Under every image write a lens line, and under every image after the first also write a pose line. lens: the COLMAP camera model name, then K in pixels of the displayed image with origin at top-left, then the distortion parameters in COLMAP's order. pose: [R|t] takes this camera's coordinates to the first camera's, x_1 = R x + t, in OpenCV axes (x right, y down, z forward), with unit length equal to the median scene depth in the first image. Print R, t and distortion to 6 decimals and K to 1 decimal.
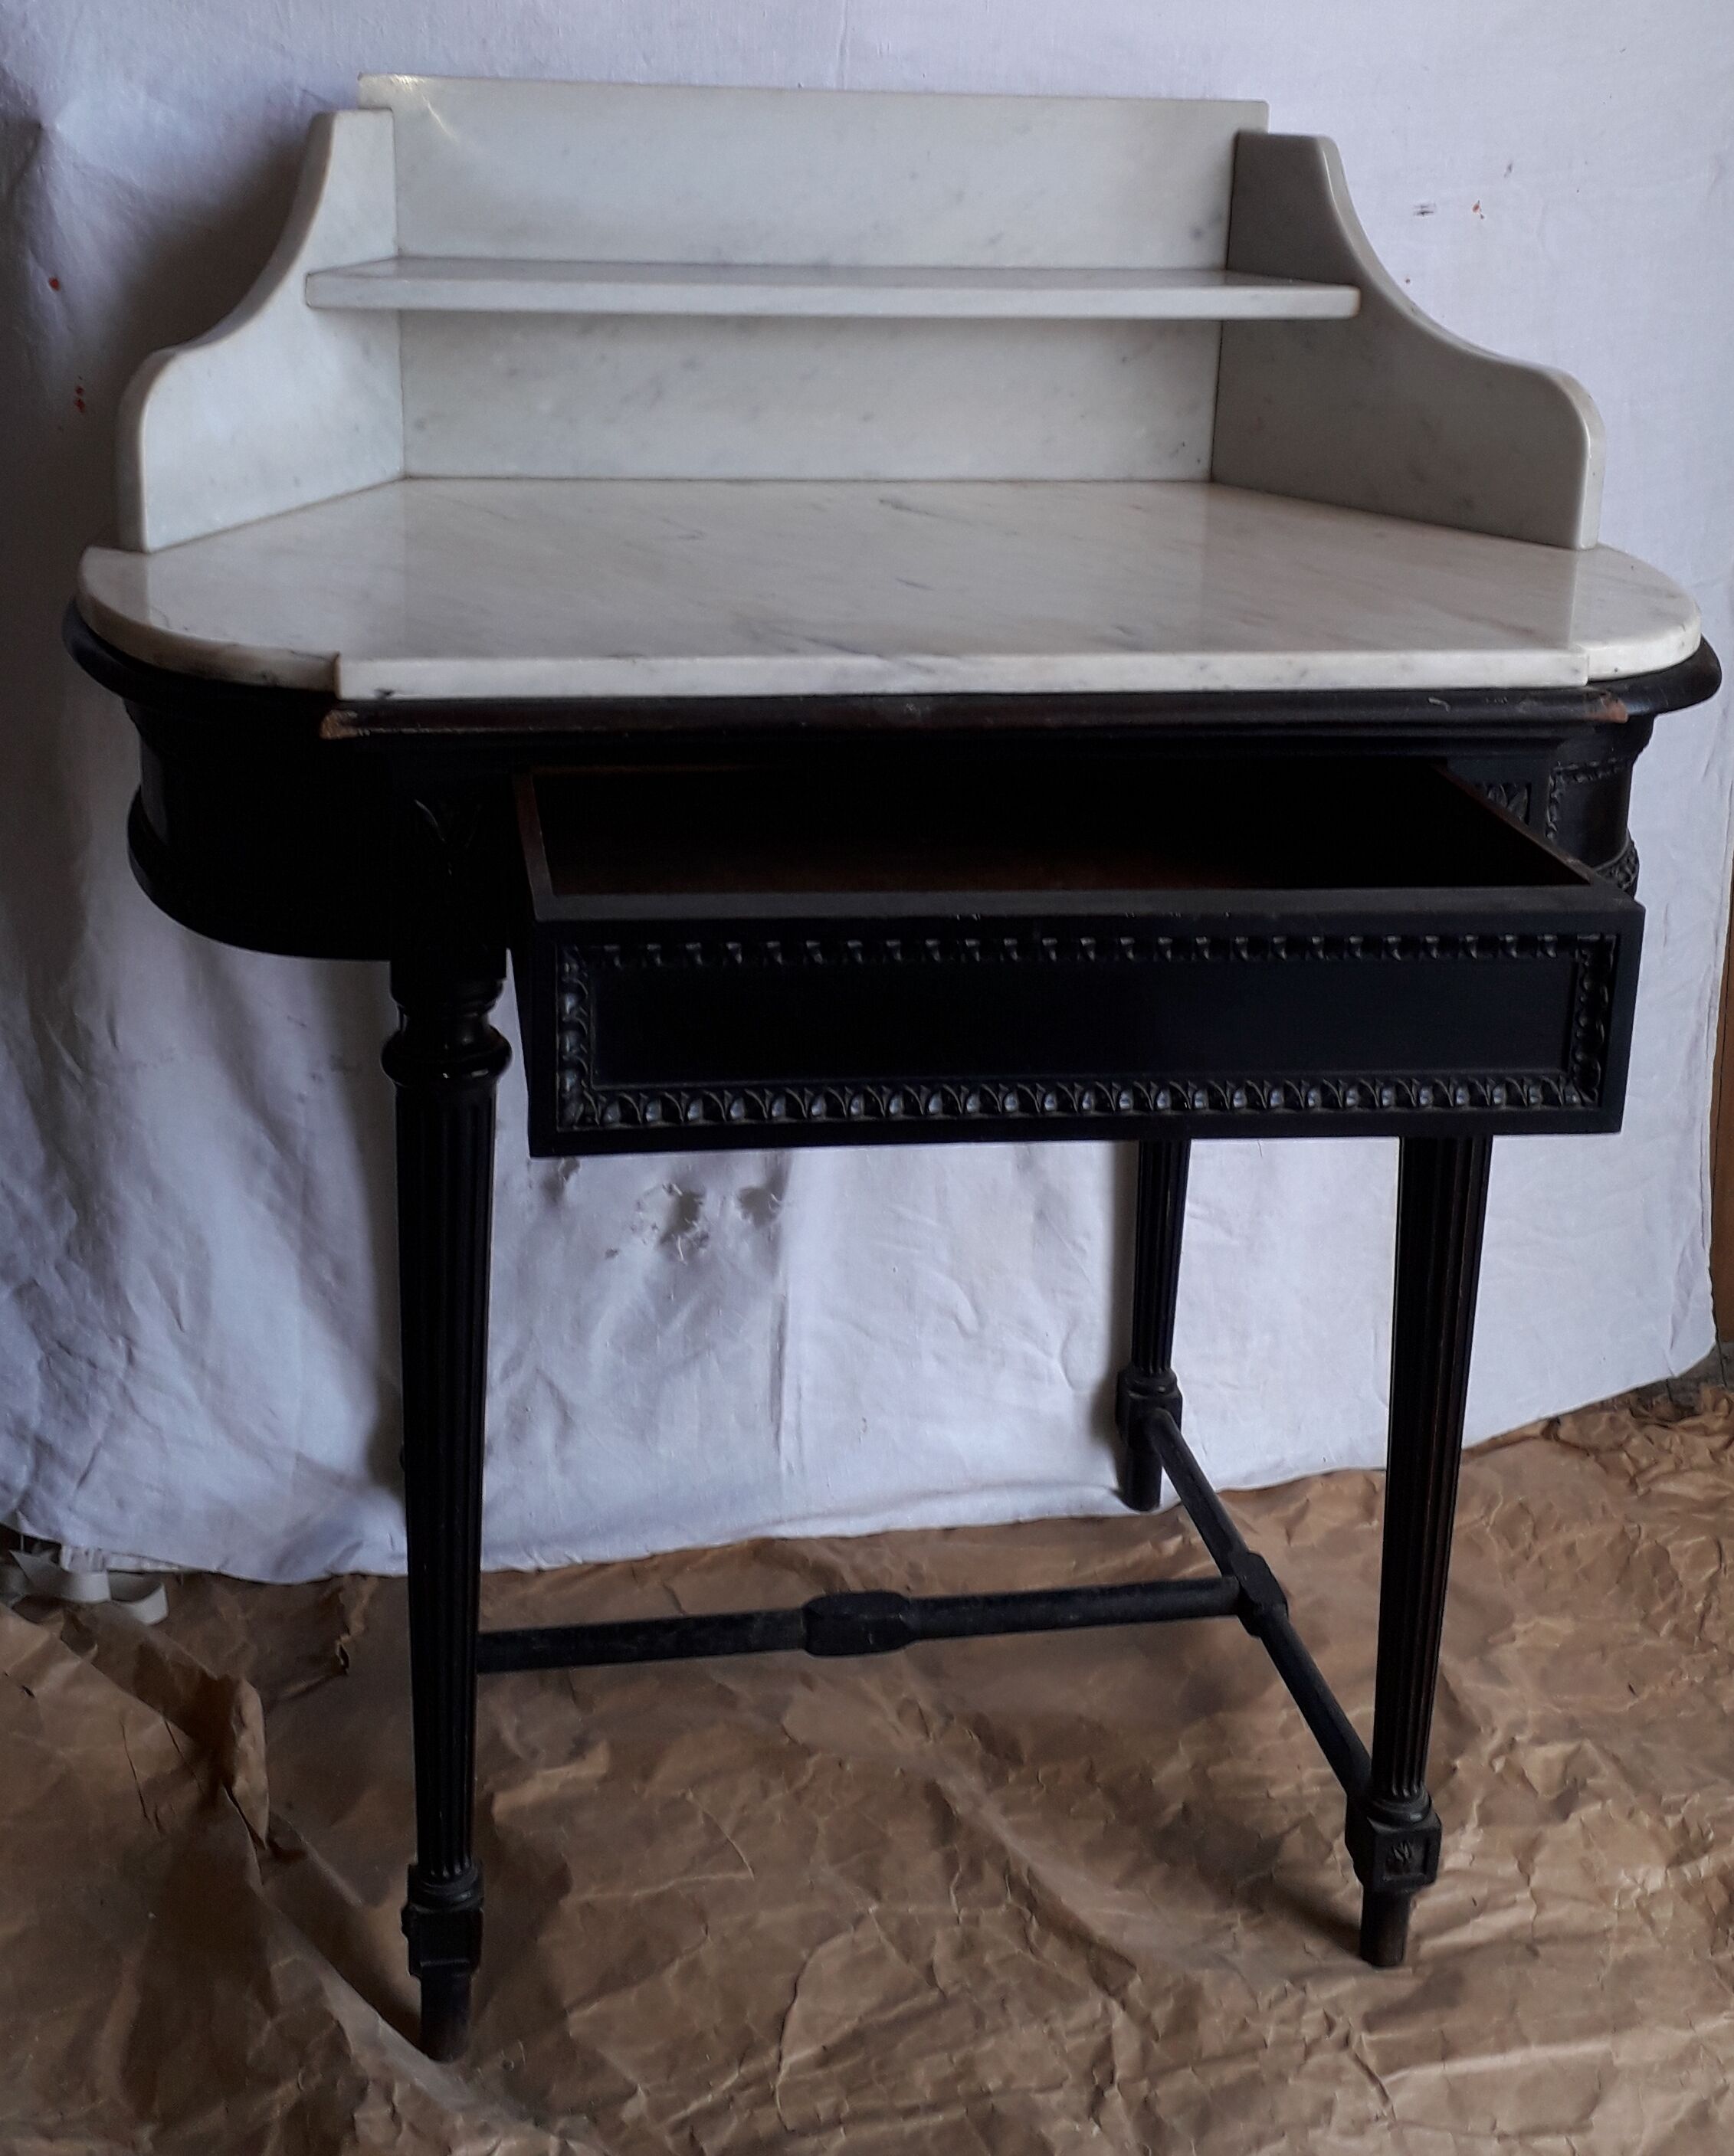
lens RADIAL K [[2437.1, 0, 761.0], [0, 2437.1, 696.8], [0, 0, 1]] dist [0.193358, -0.605160]
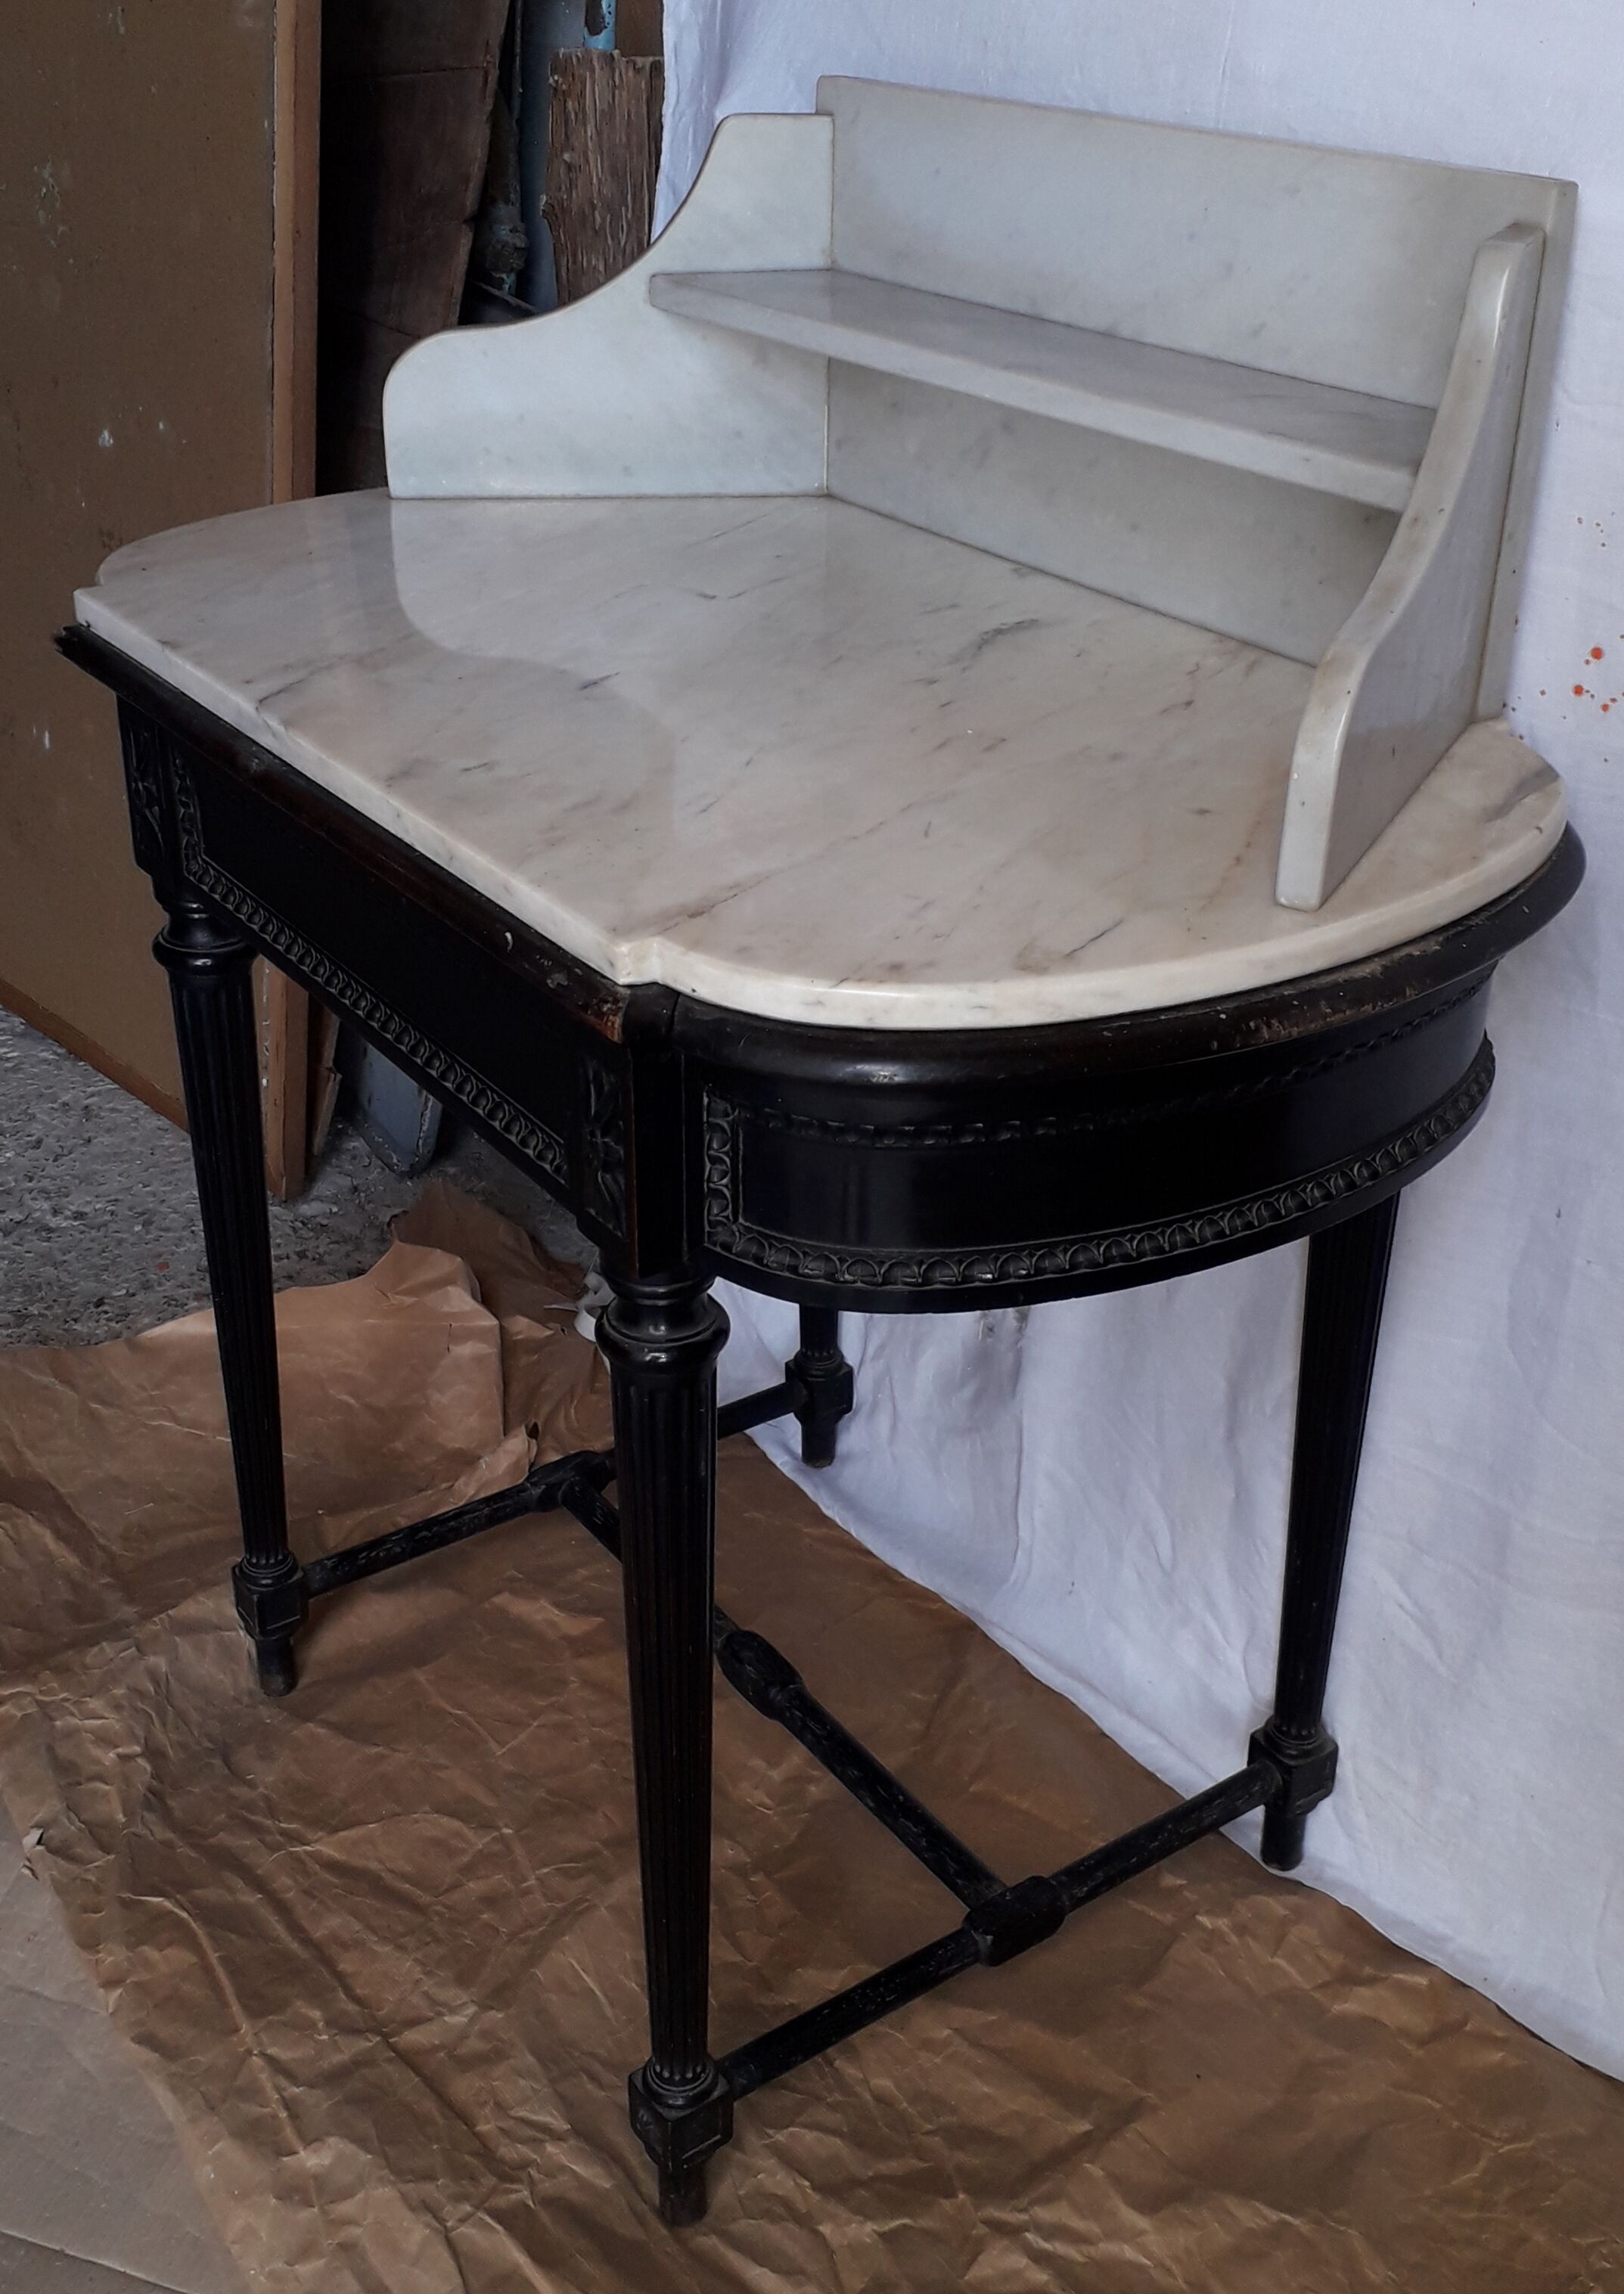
lens RADIAL K [[2362.6, 0, 812.0], [0, 2362.6, 1147.0], [0, 0, 1]] dist [0.185159, -0.489778]
pose [[0.456839, 0.403950, -0.792542, 0.701035], [-0.227543, 0.914372, 0.334885, -0.160883], [0.859955, 0.027349, 0.509637, 0.455075]]
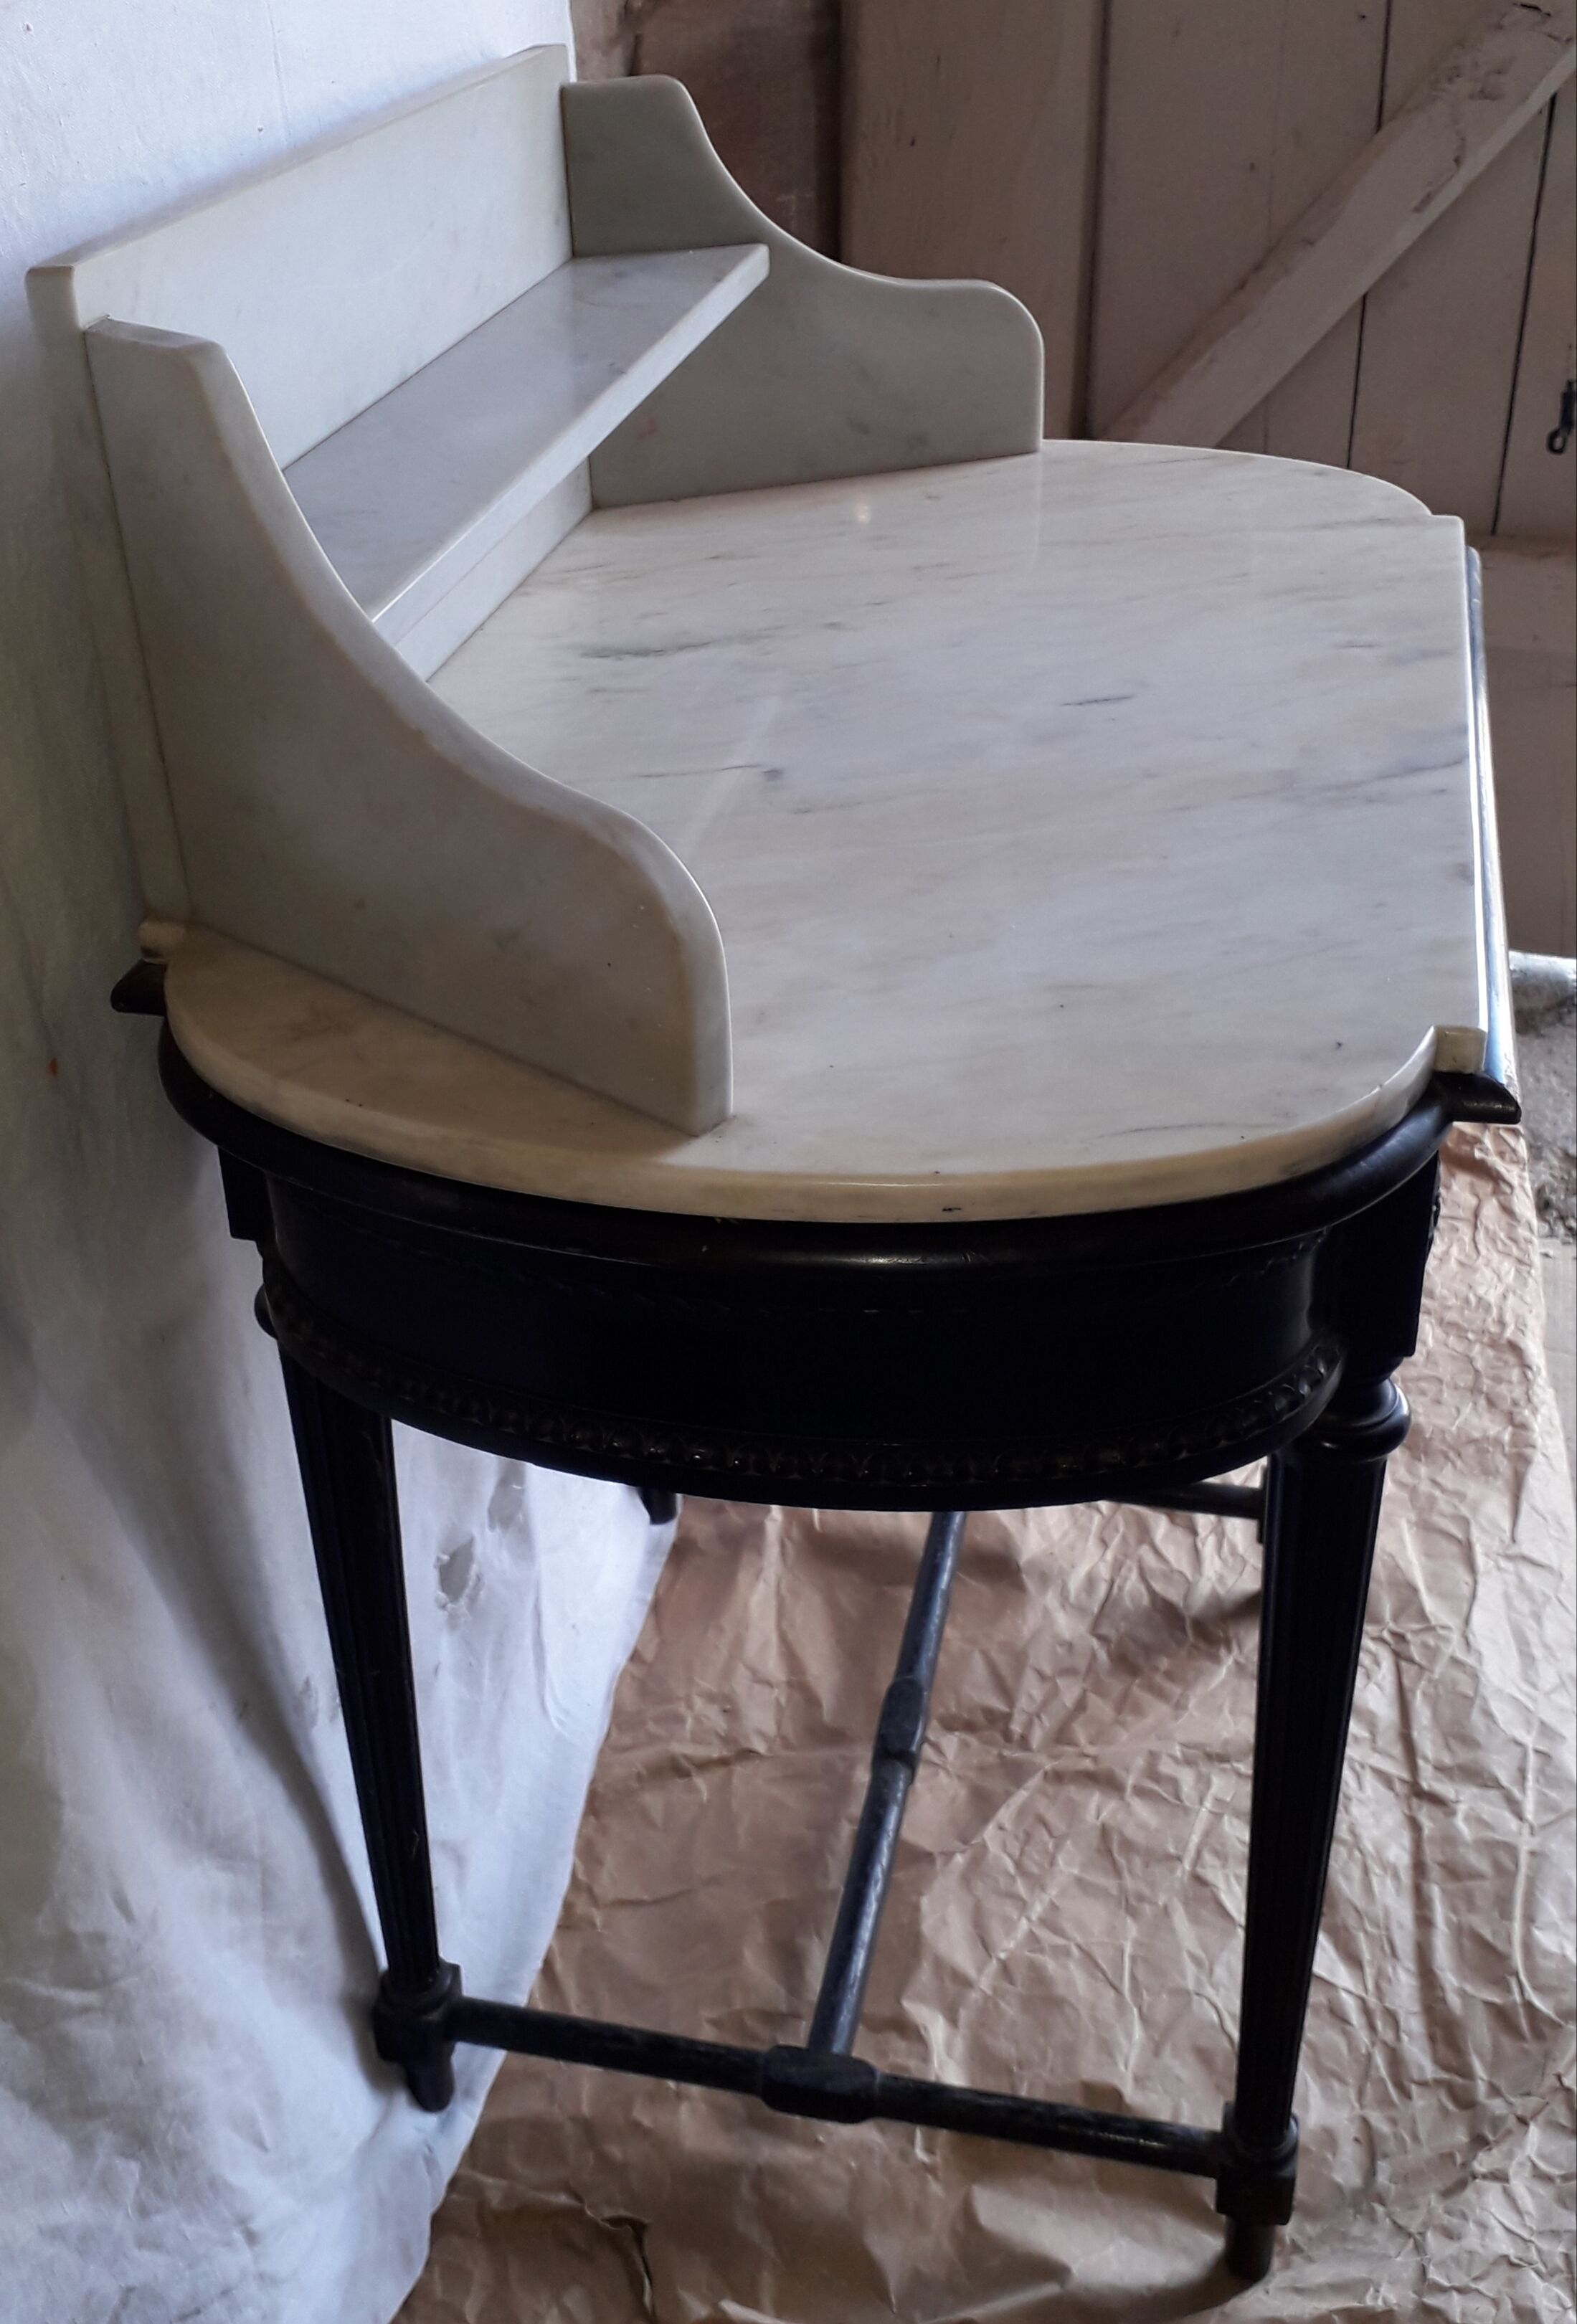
lens RADIAL K [[2400.7, 0, 687.5], [0, 2400.7, 1167.8], [0, 0, 1]] dist [0.079557, -0.235794]
pose [[0.376571, -0.524648, 0.763504, -0.566365], [0.286811, 0.849706, 0.442423, -0.250594], [-0.880871, 0.052377, 0.470449, 0.557181]]
